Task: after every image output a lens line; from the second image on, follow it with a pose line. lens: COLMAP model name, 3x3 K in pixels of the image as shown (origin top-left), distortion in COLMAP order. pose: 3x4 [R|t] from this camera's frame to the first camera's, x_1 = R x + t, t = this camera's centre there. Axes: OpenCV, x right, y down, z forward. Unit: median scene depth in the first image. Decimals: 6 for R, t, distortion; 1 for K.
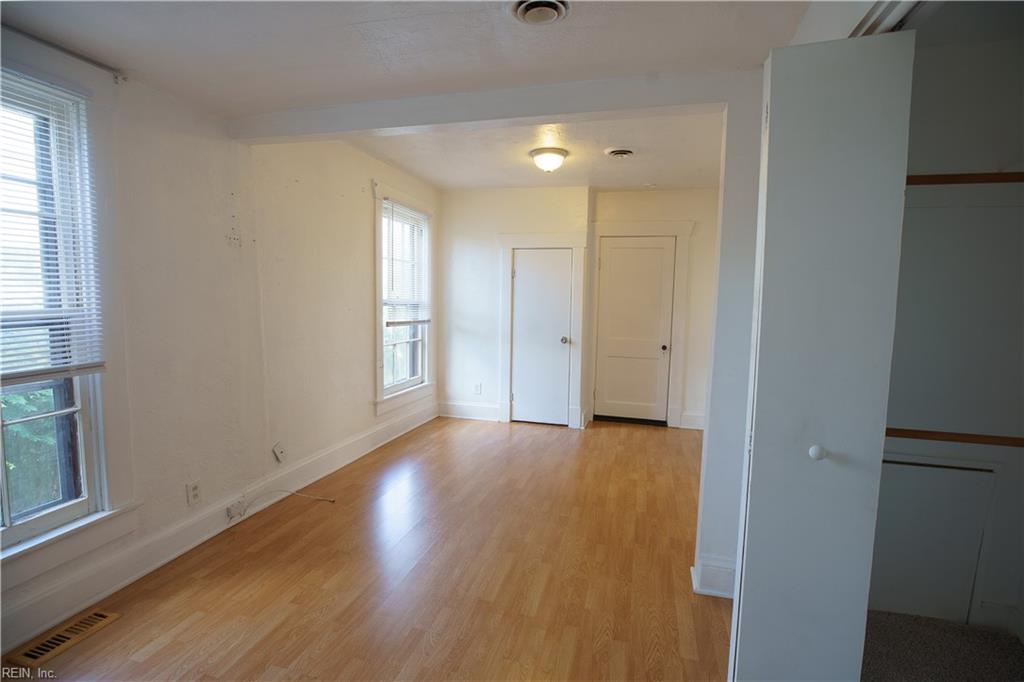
lens RADIAL K [[470.6, 0, 512.0], [0, 470.6, 341.0], [0, 0, 1]] dist [-0.013762, 0.000588]
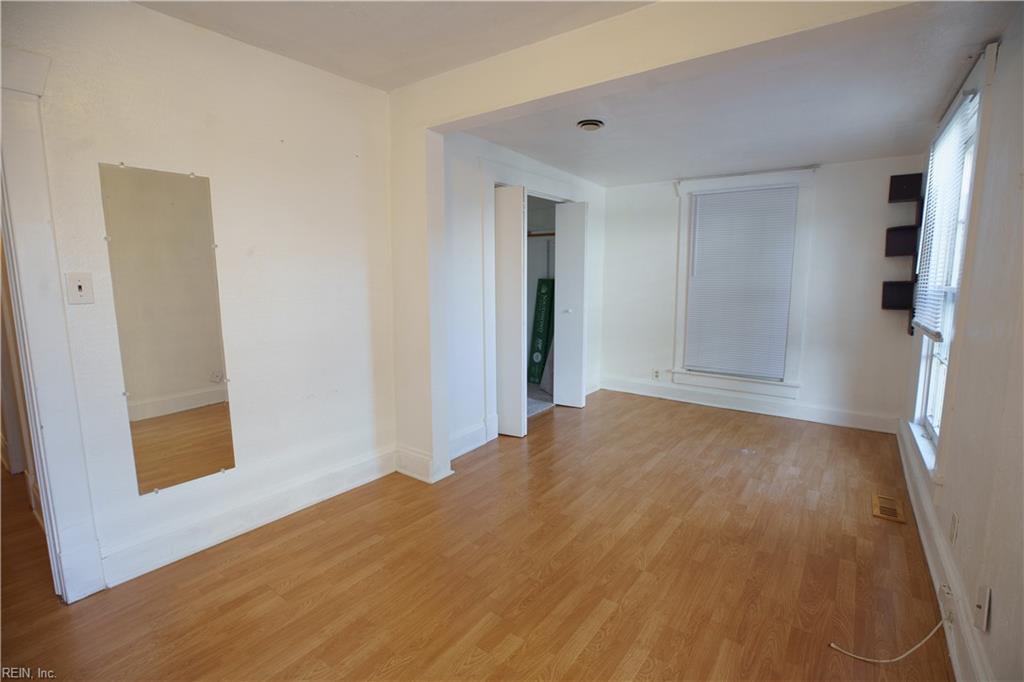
lens RADIAL K [[470.6, 0, 512.0], [0, 470.6, 341.0], [0, 0, 1]] dist [-0.013762, 0.000588]
pose [[-0.929596, -0.068566, 0.362147, -0.125541], [0.018960, 0.972348, 0.232766, -0.090330], [-0.368093, 0.223245, -0.902591, 0.965160]]
